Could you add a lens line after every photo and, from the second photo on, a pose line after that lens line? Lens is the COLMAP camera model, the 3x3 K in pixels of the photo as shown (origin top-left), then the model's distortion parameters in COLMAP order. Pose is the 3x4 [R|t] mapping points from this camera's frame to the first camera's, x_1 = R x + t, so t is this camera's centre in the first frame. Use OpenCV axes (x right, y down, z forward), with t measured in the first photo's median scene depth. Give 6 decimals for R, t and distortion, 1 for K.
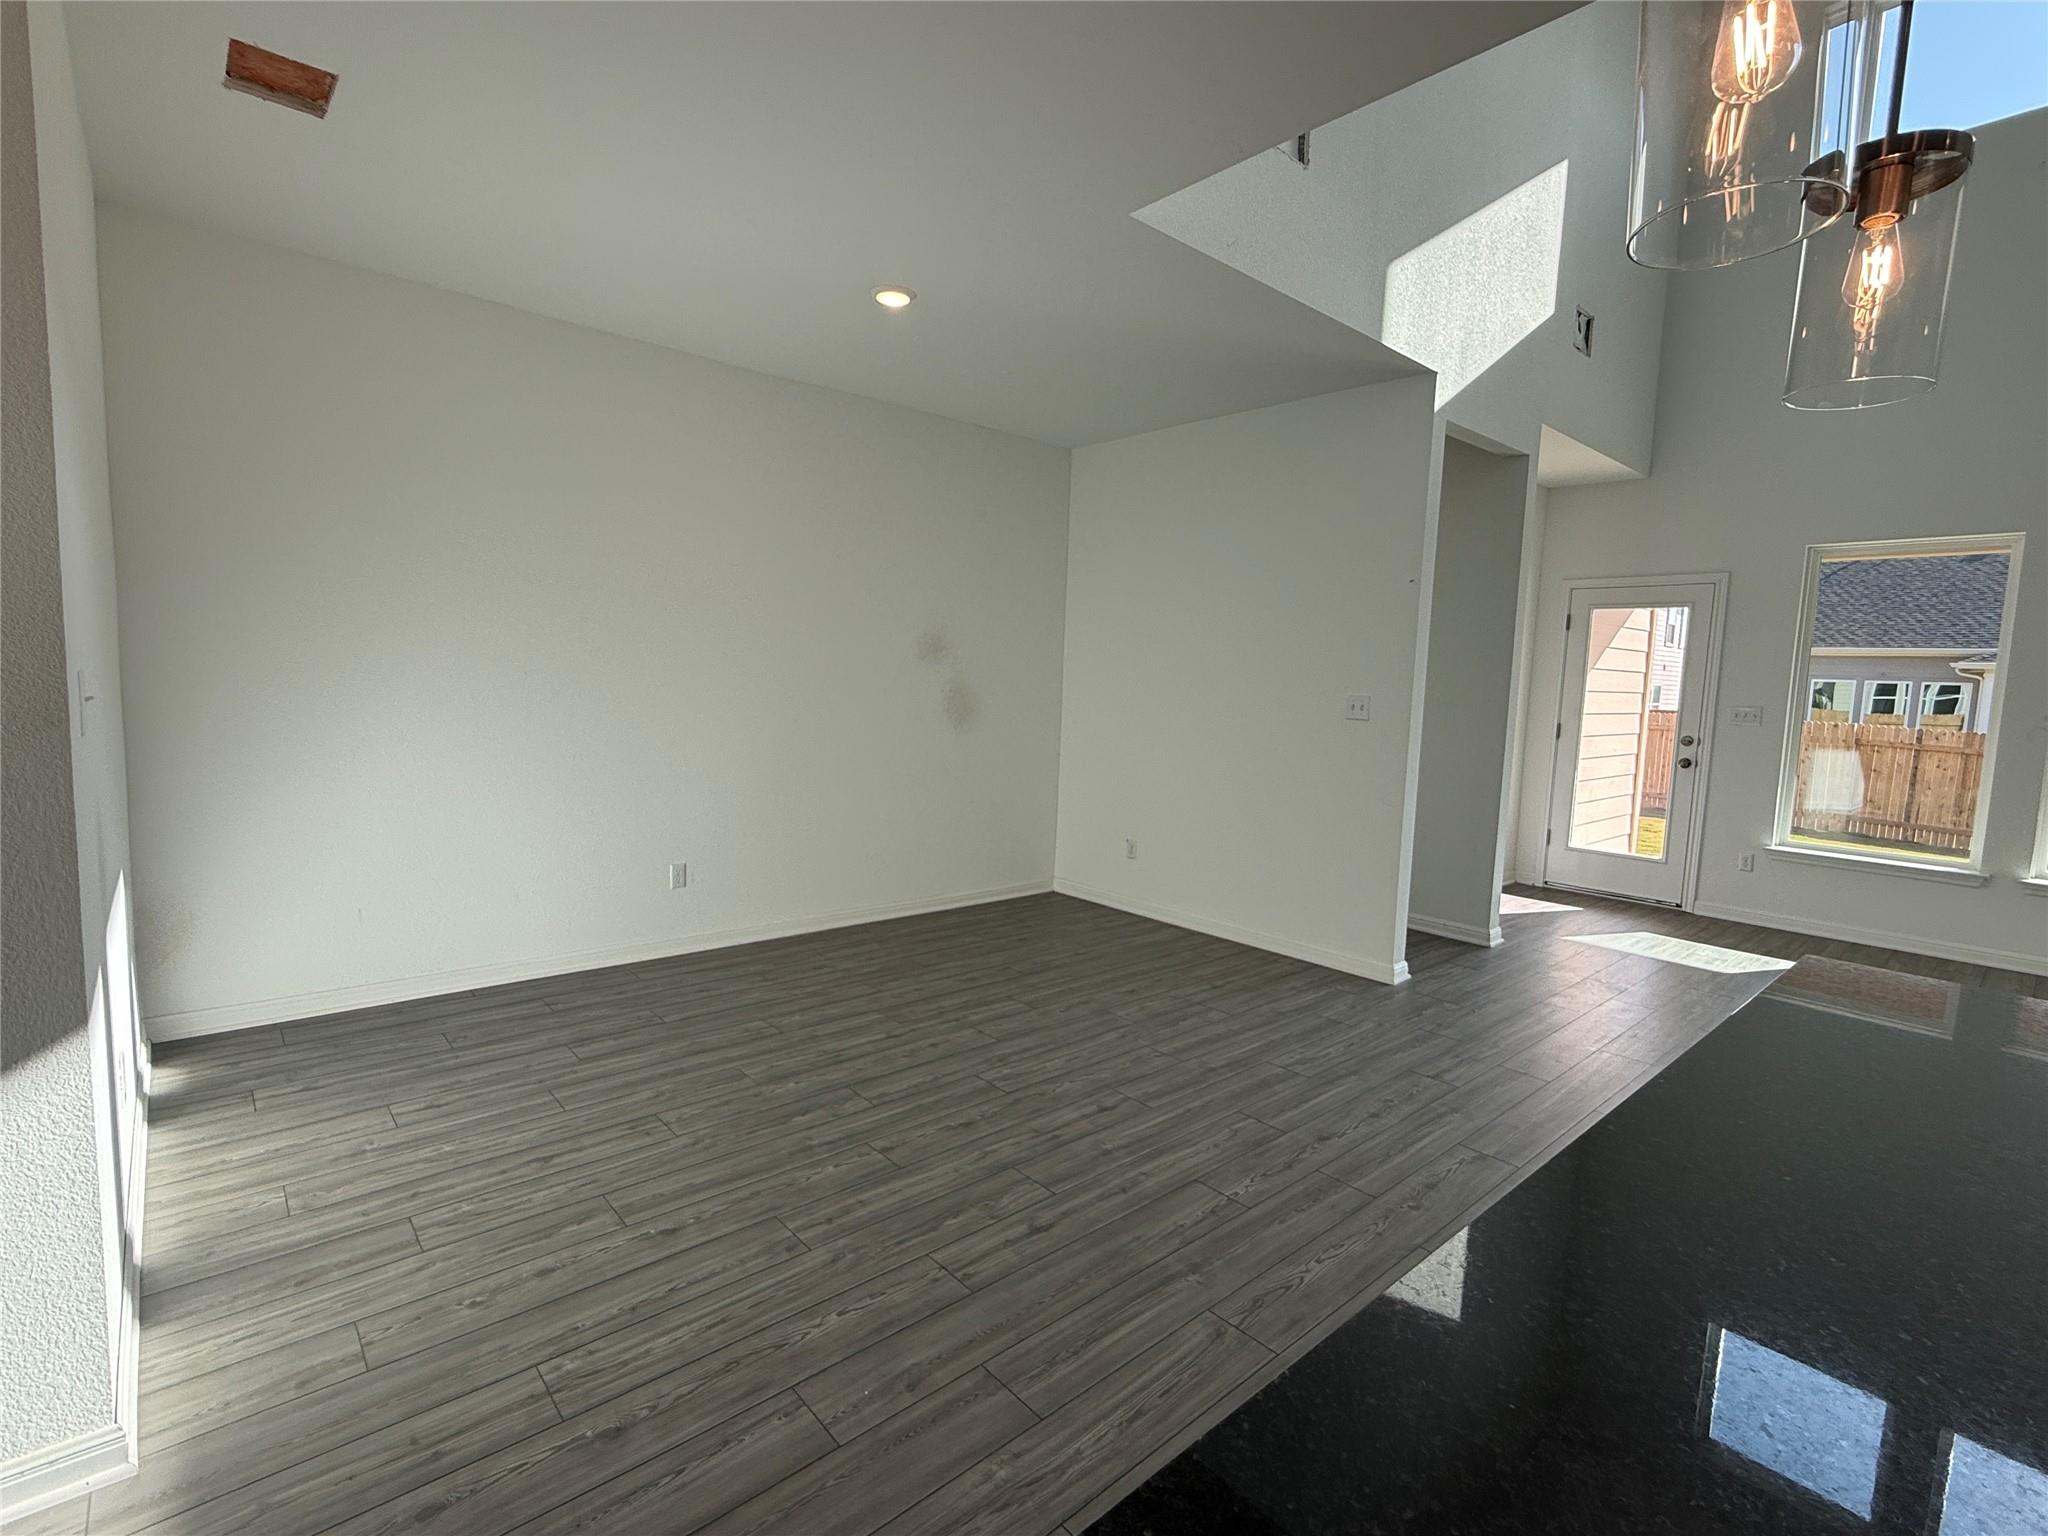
lens RADIAL K [[961.0, 0, 1024.0], [0, 961.0, 768.0], [0, 0, 1]] dist [0.020361, -0.000301]
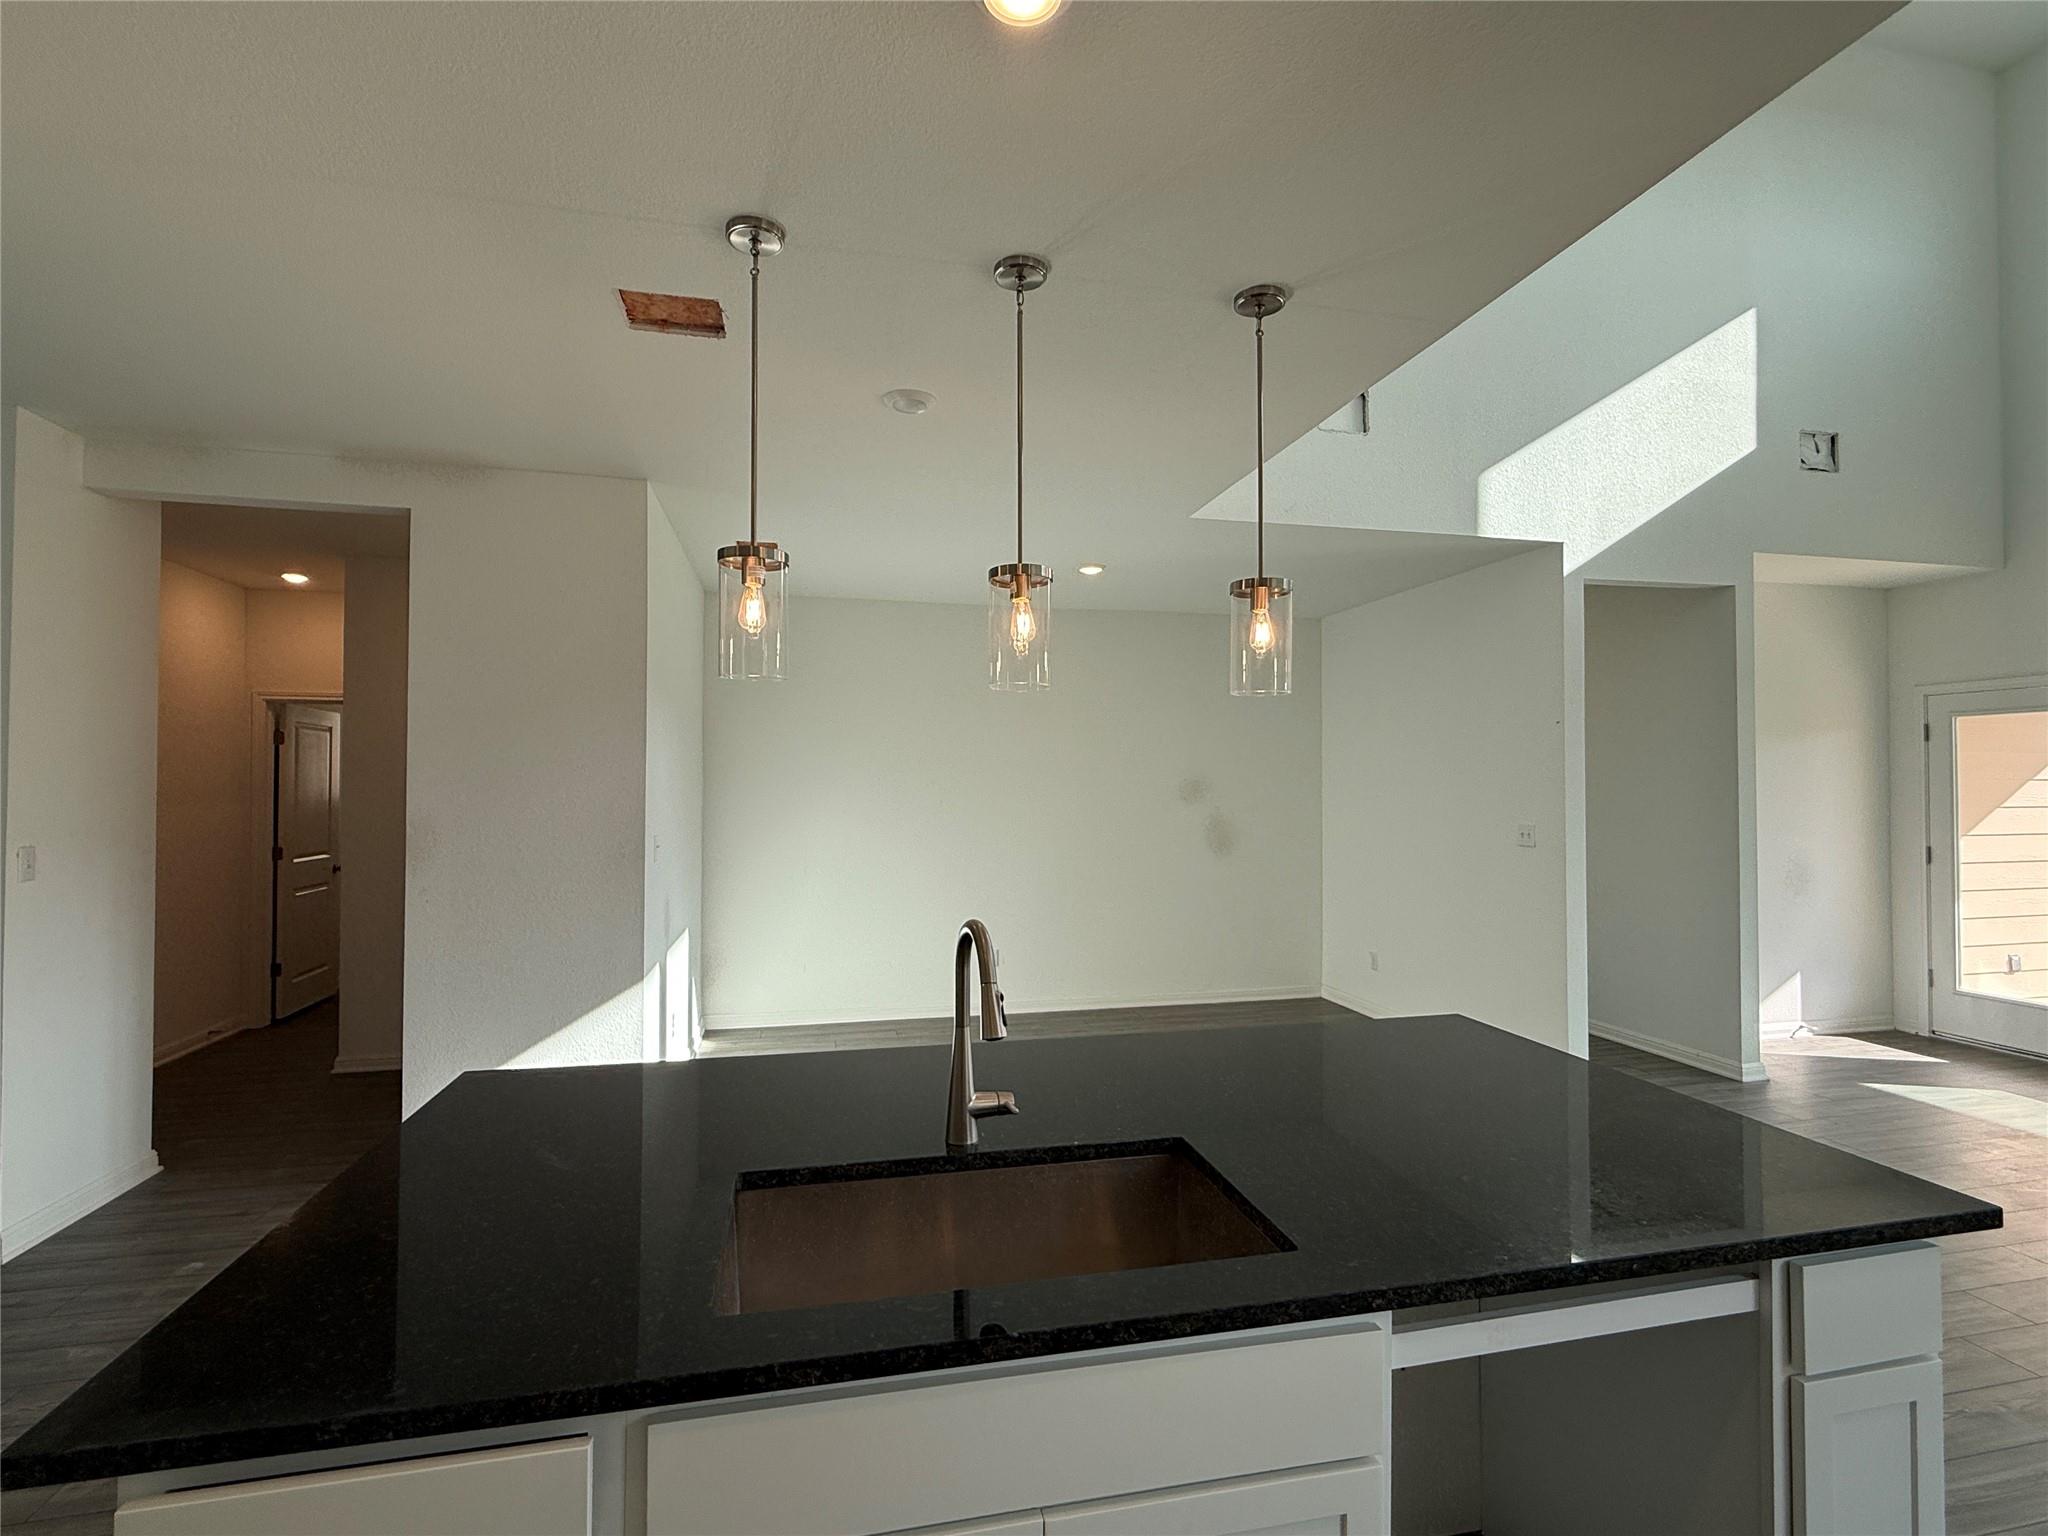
lens RADIAL K [[961.0, 0, 1024.0], [0, 961.0, 768.0], [0, 0, 1]] dist [0.020361, -0.000301]
pose [[0.876730, -0.046013, -0.478776, 0.339286], [-0.013768, 0.992605, -0.120606, 0.001816], [0.480785, 0.112331, 0.869613, -0.226791]]
